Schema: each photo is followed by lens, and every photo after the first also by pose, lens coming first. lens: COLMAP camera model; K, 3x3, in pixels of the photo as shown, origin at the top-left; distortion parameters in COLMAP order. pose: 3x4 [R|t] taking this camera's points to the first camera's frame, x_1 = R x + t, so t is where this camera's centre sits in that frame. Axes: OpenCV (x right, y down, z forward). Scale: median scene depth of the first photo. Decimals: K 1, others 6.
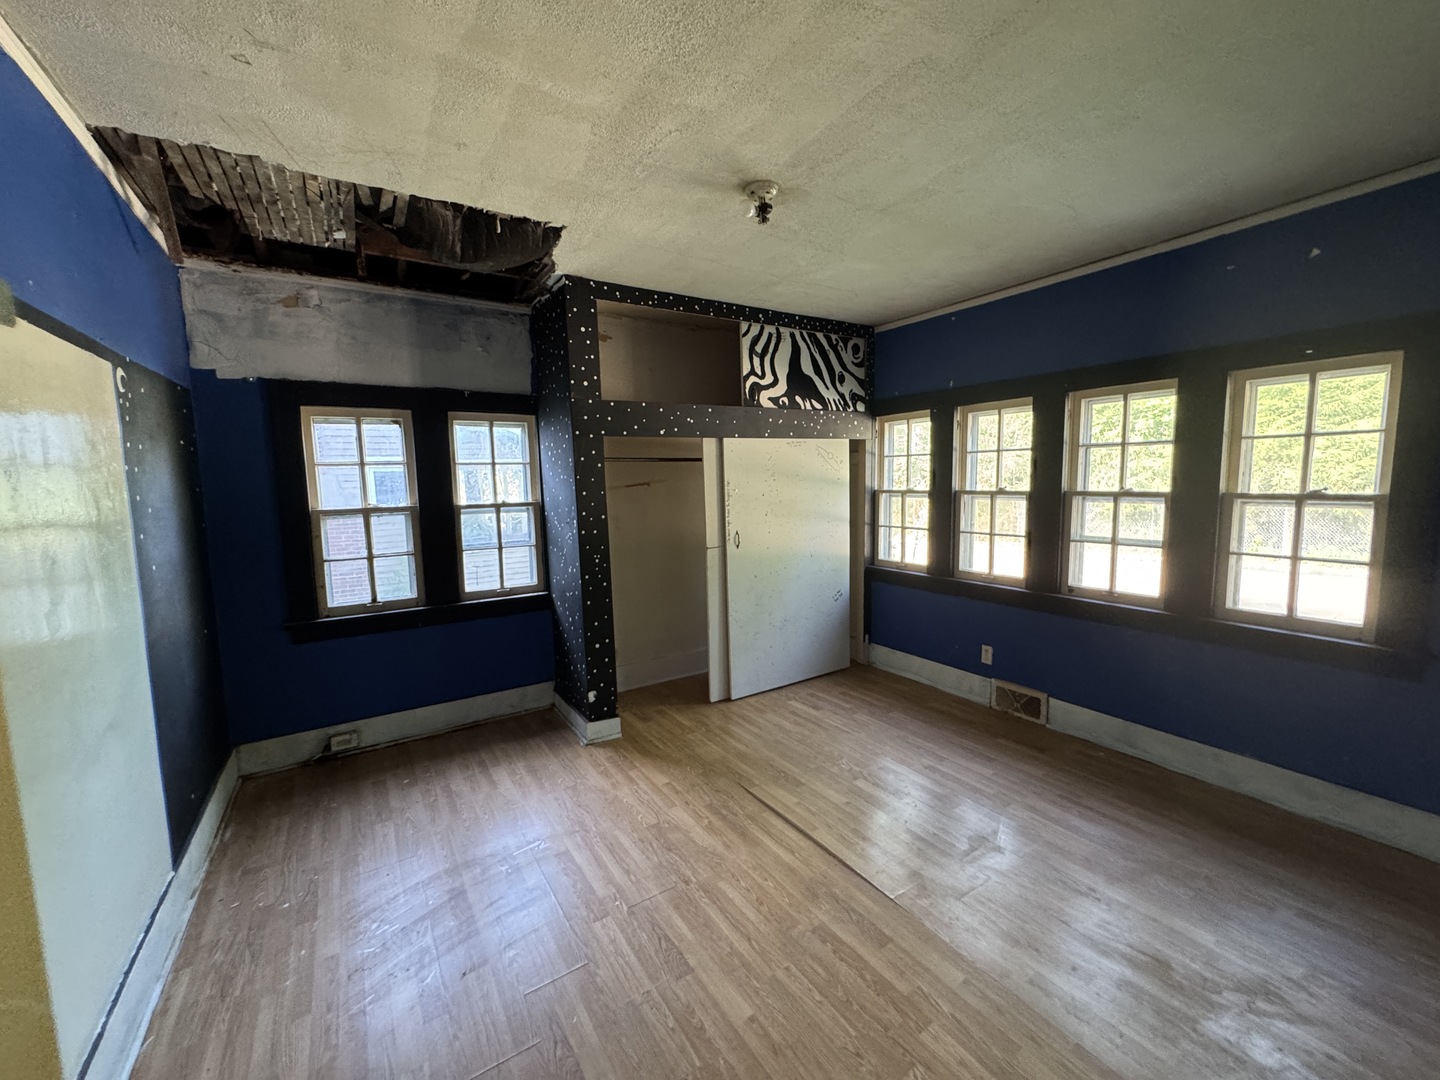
lens RADIAL K [[574.2, 0, 719.9], [0, 574.2, 538.7], [0, 0, 1]] dist [-0.002953, 0.000578]
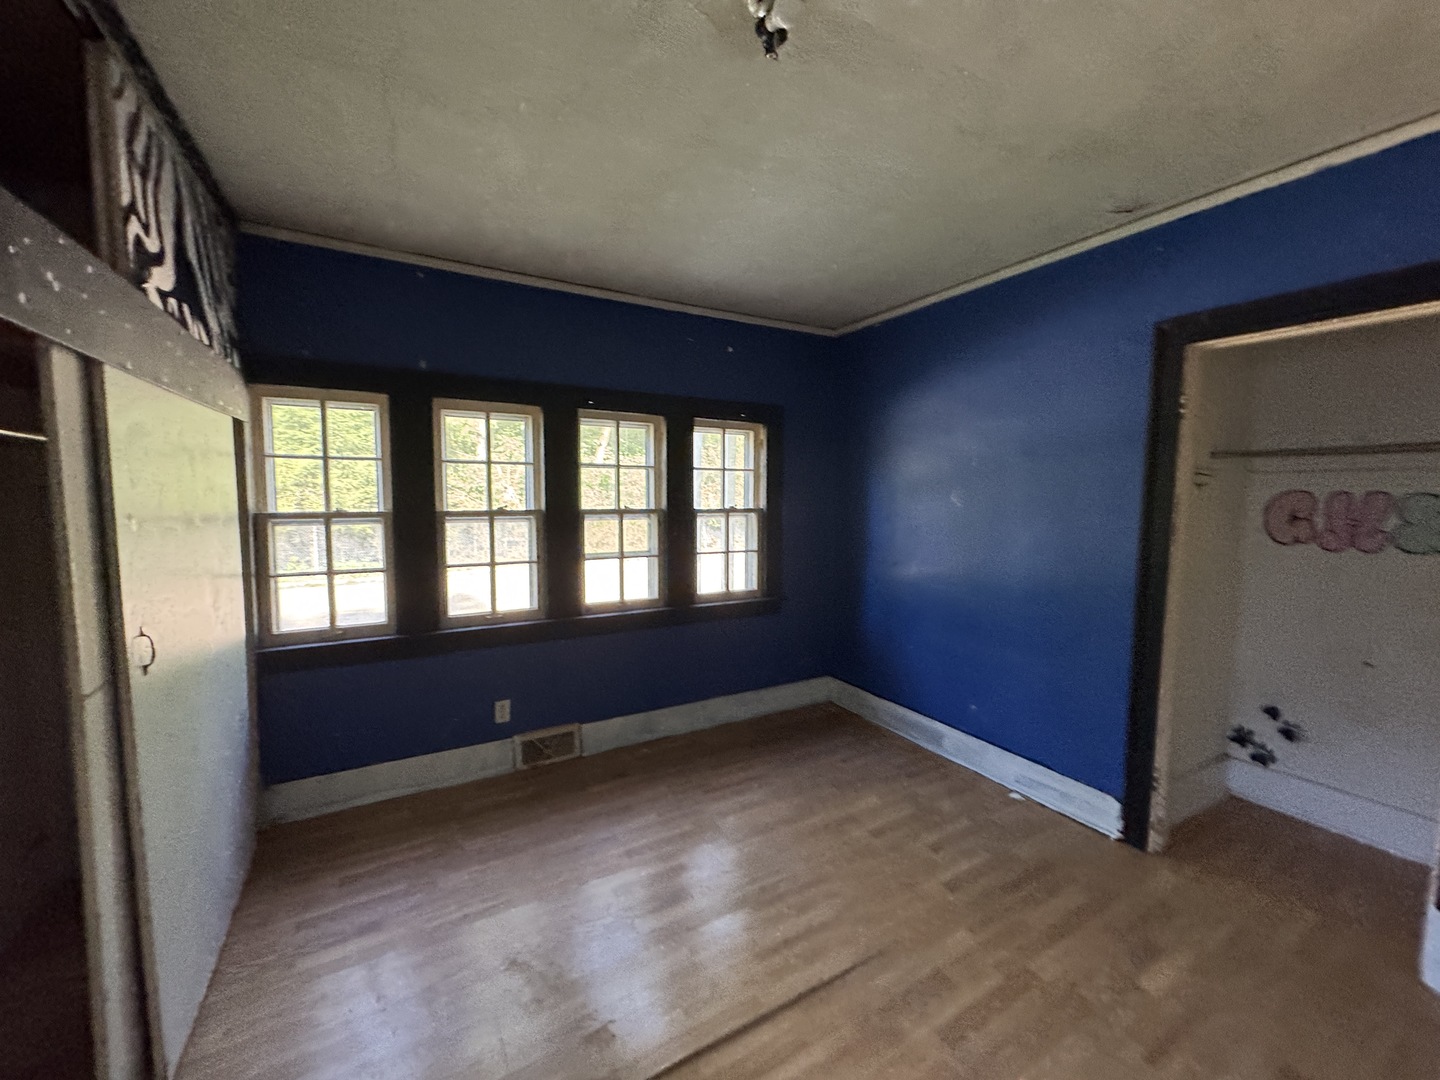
lens RADIAL K [[574.2, 0, 721.7], [0, 574.2, 540.6], [0, 0, 1]] dist [-0.002953, 0.000578]
pose [[0.043919, -0.059843, 0.997241, -0.357160], [0.099382, 0.993515, 0.055242, -0.059532], [-0.994080, 0.096682, 0.049582, 0.703529]]
